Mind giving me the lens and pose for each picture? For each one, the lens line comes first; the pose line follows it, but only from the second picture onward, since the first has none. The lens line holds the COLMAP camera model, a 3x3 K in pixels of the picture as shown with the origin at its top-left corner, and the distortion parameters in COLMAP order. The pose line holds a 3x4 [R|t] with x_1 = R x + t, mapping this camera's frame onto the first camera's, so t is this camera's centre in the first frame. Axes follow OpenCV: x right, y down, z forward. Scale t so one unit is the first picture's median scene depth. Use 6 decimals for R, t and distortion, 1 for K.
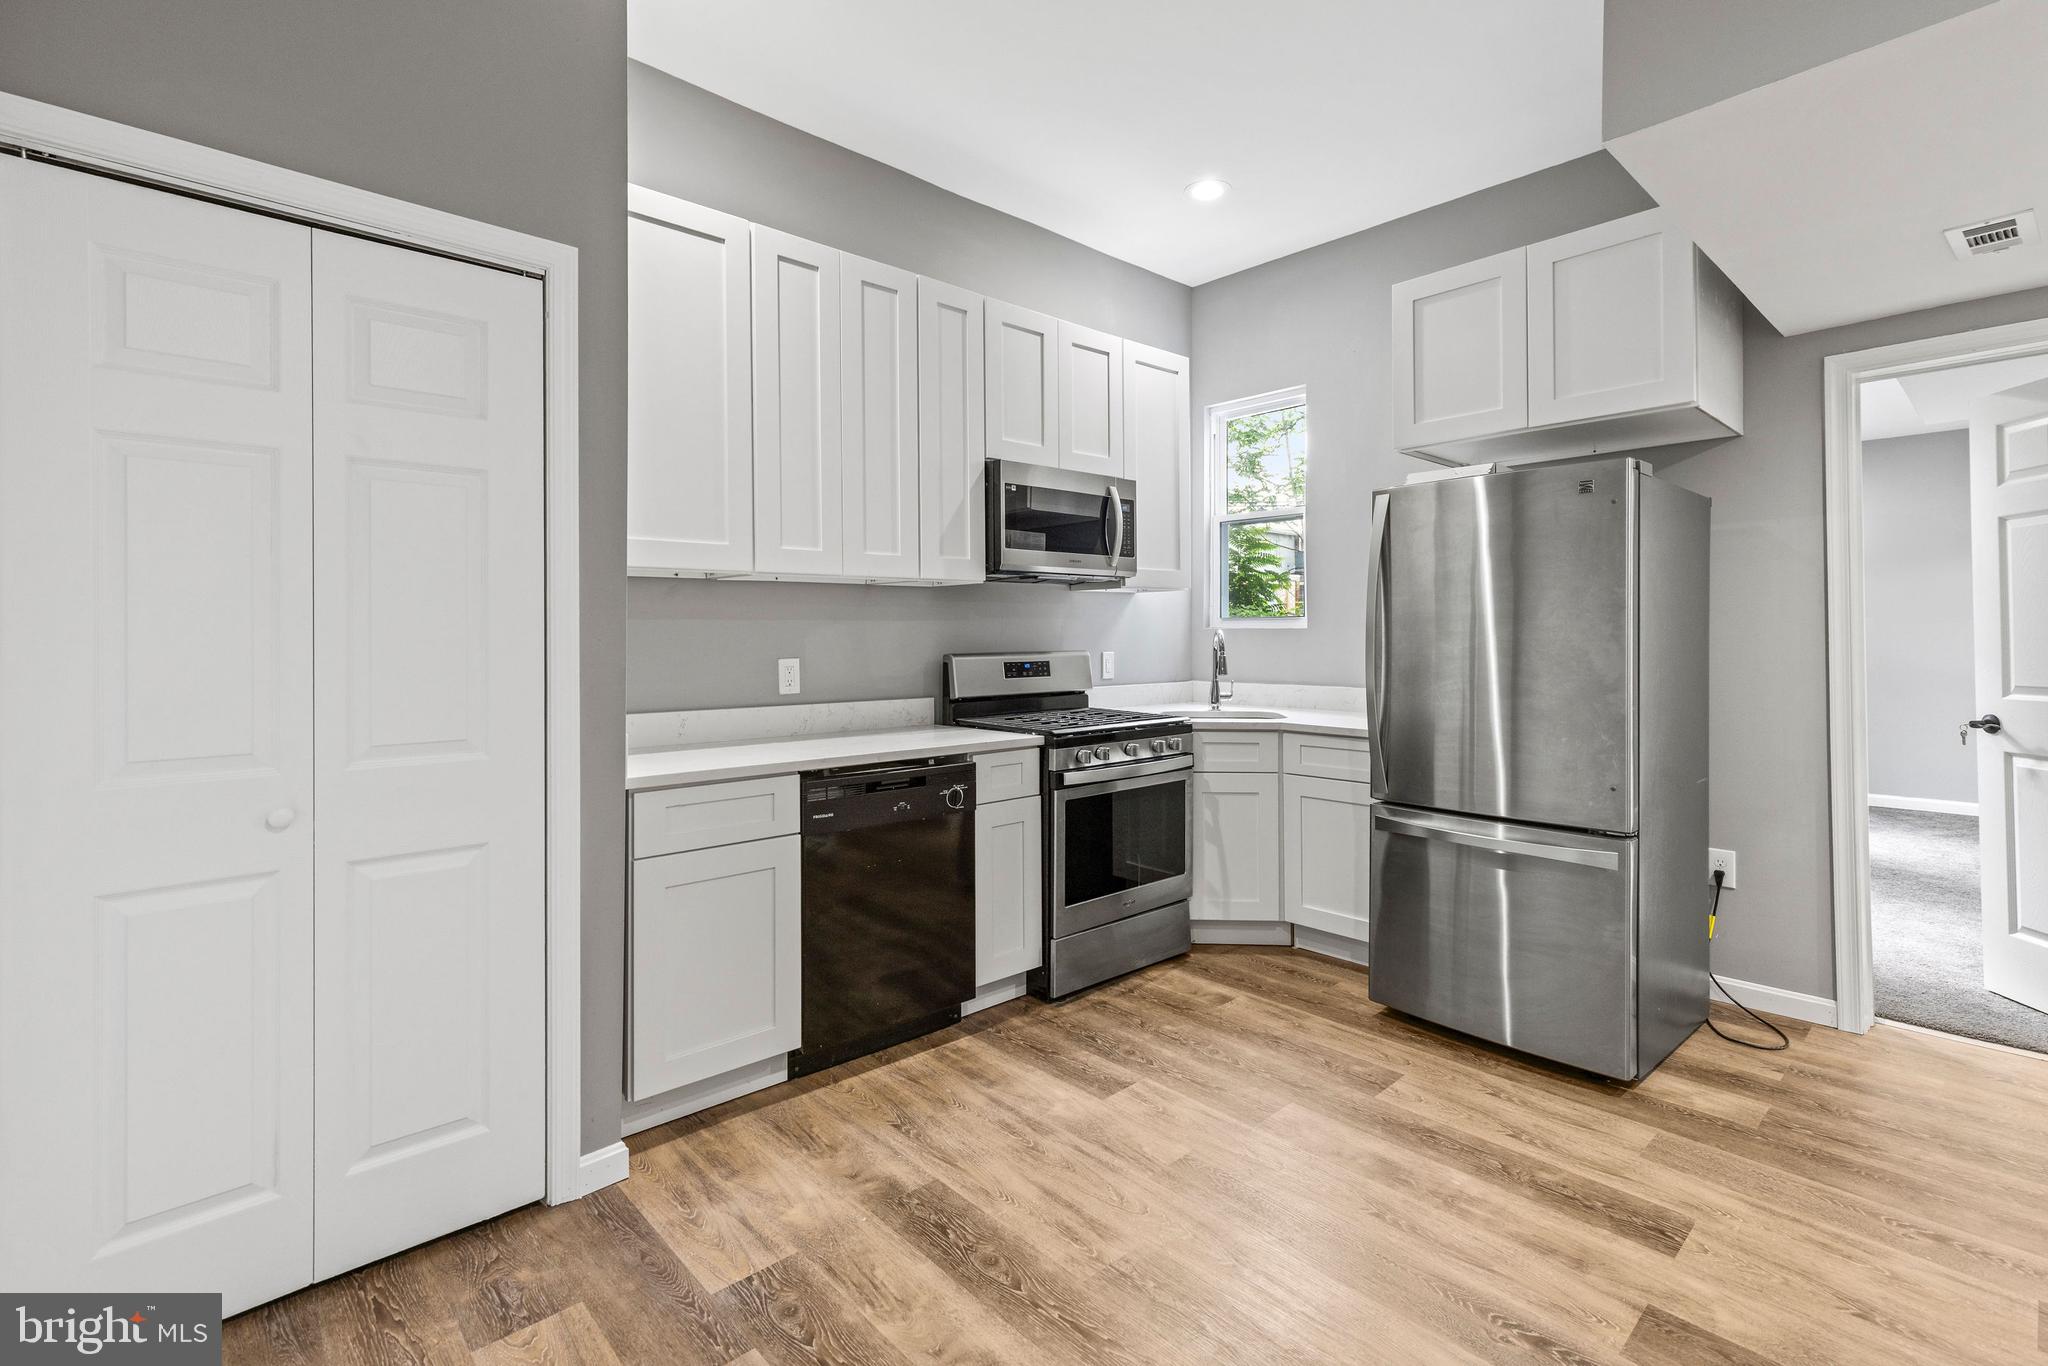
lens RADIAL K [[932.6, 0, 1001.6], [0, 932.6, 638.0], [0, 0, 1]] dist [0.001803, 0.000157]
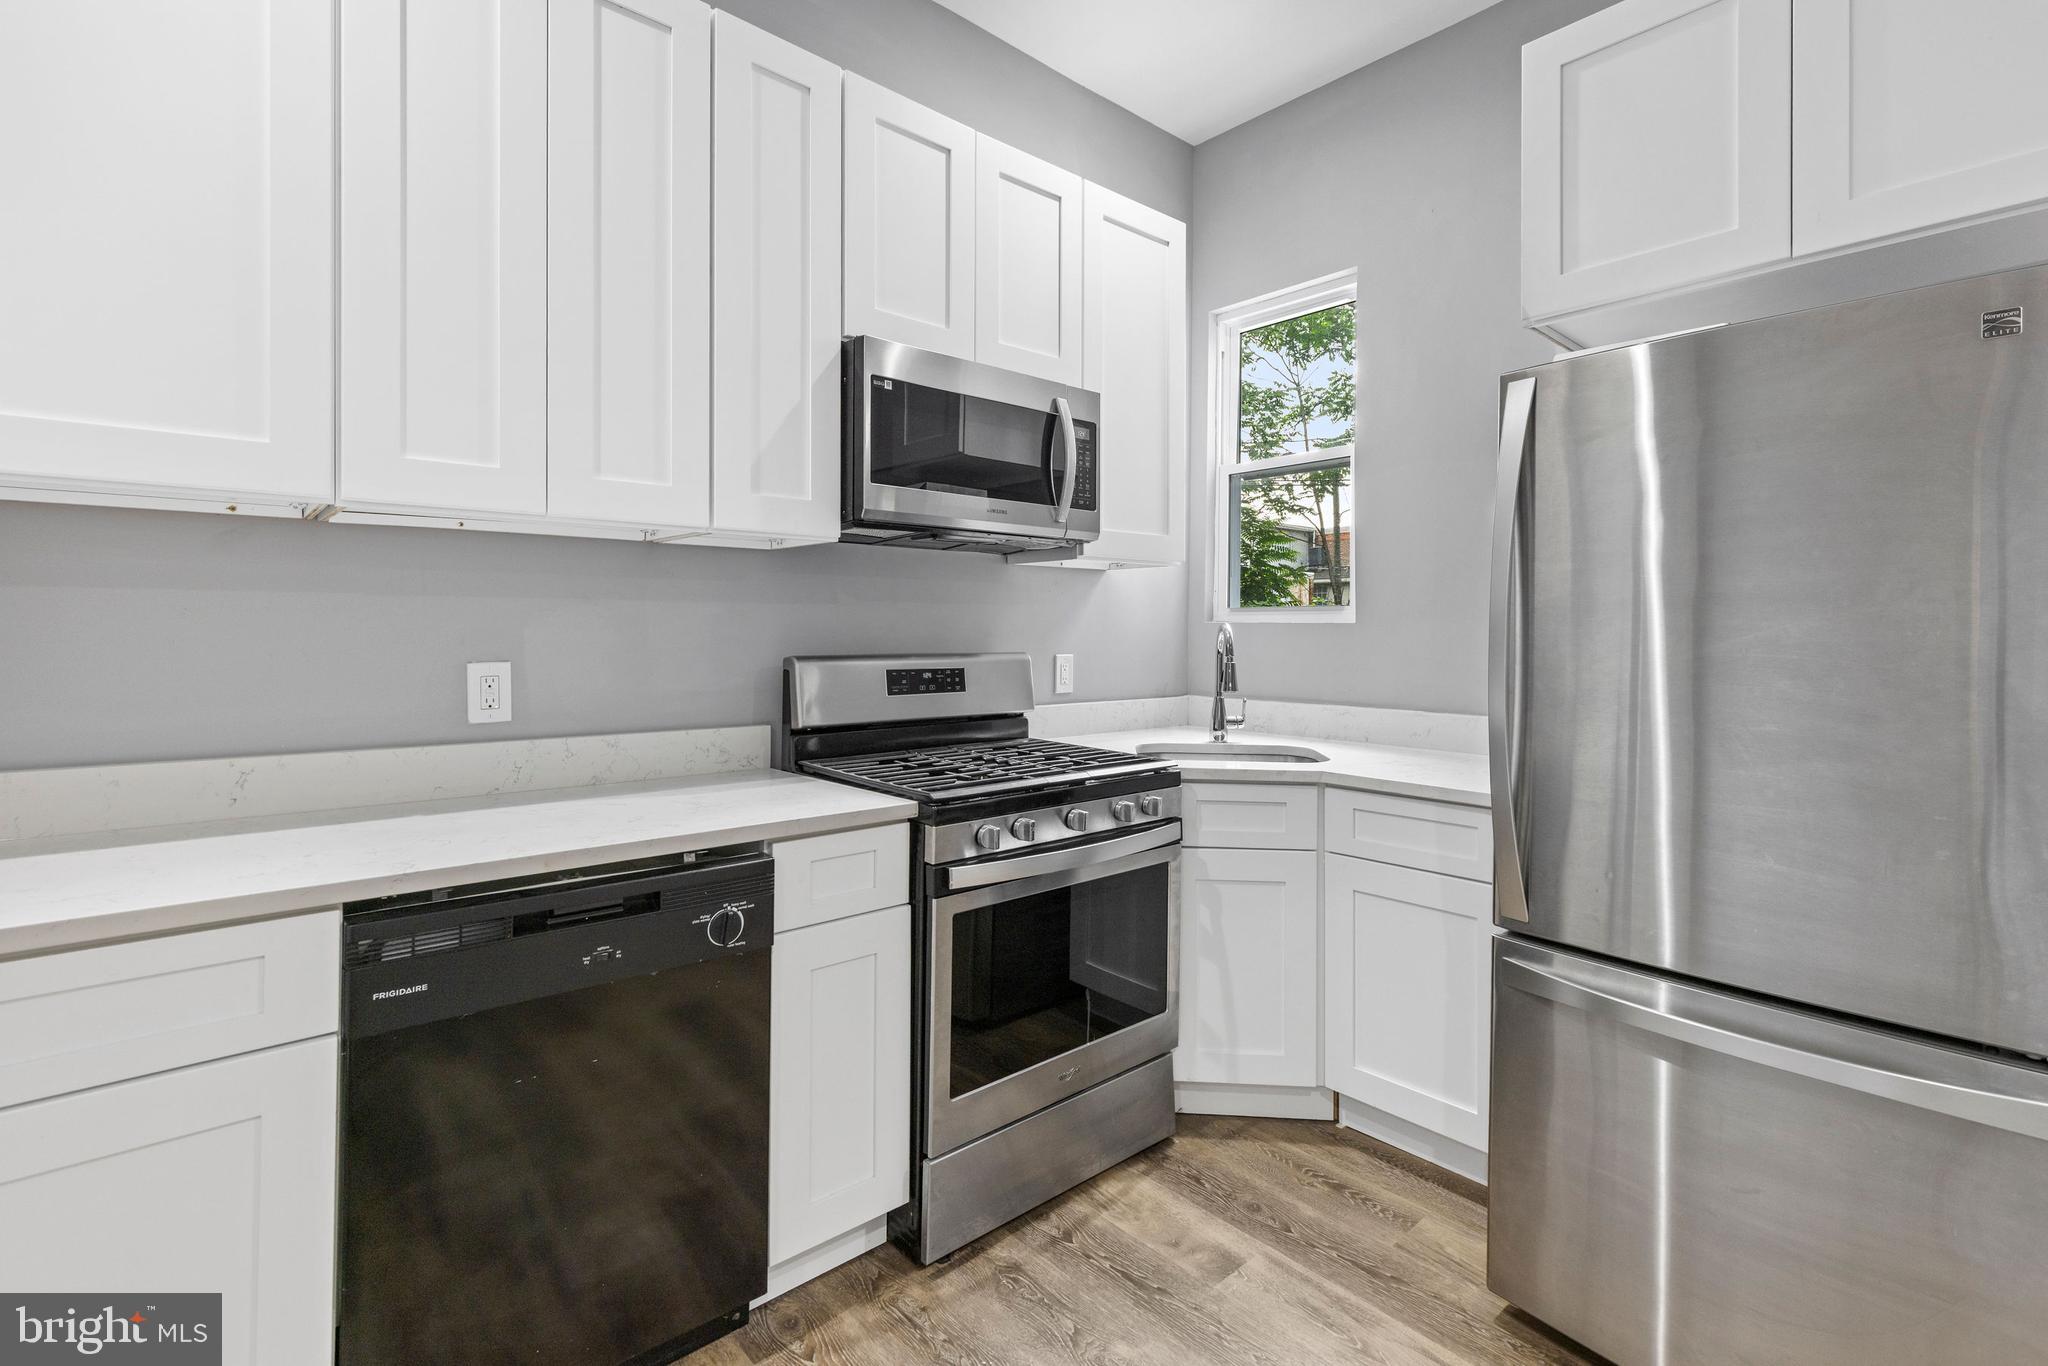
lens RADIAL K [[932.6, 0, 1006.3], [0, 932.6, 633.8], [0, 0, 1]] dist [0.001803, 0.000157]
pose [[0.999932, 0.010112, -0.005885, 0.091847], [-0.010119, 0.999948, -0.001246, 0.001034], [0.005872, 0.001305, 0.999982, 0.379110]]
